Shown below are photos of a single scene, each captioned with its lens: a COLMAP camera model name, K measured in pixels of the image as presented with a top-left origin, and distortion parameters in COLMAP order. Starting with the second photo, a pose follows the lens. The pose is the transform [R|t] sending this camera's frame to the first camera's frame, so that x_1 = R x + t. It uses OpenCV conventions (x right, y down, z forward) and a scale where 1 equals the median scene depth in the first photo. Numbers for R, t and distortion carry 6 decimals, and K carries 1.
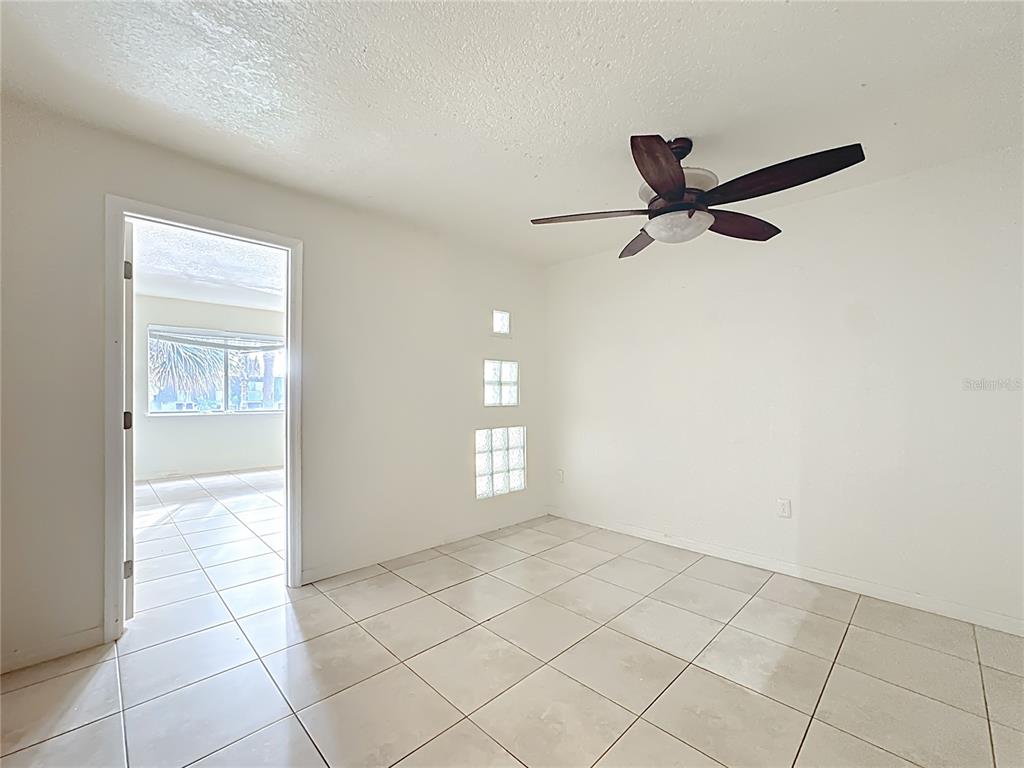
lens RADIAL K [[428.8, 0, 516.7], [0, 428.8, 391.2], [0, 0, 1]] dist [-0.003148, 0.000533]
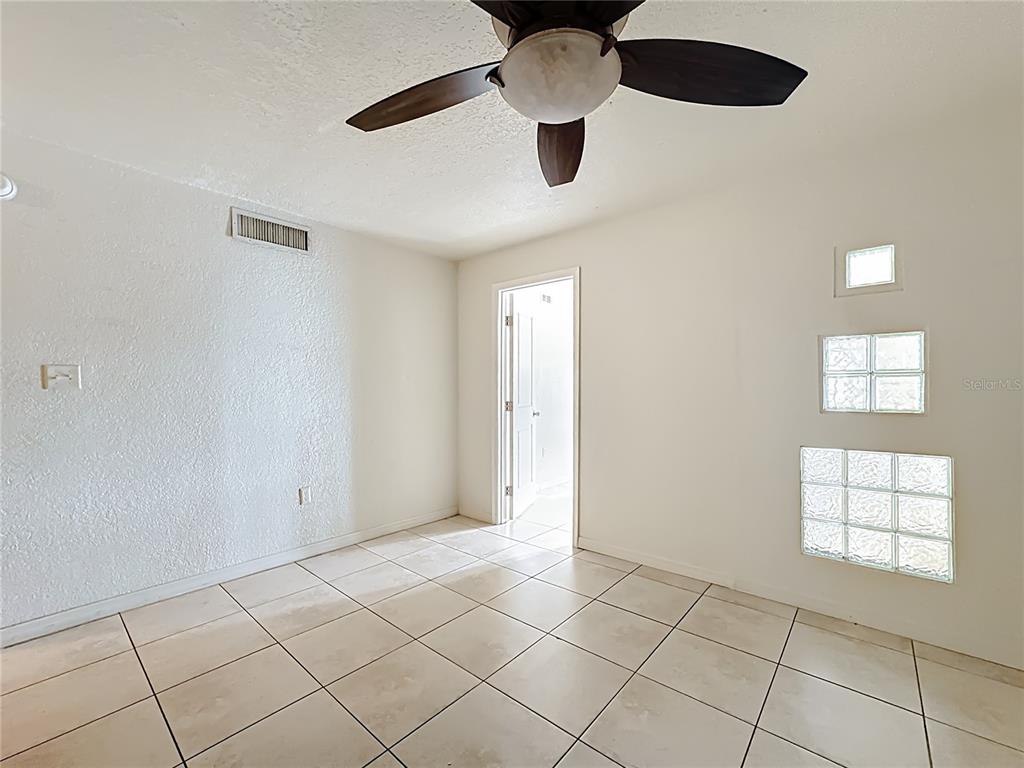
lens RADIAL K [[428.8, 0, 514.9], [0, 428.8, 388.6], [0, 0, 1]] dist [-0.003148, 0.000533]
pose [[0.088755, -0.016319, -0.995920, 0.498777], [0.006570, 0.999854, -0.015798, 0.007899], [0.996032, -0.005141, 0.088850, 0.485025]]
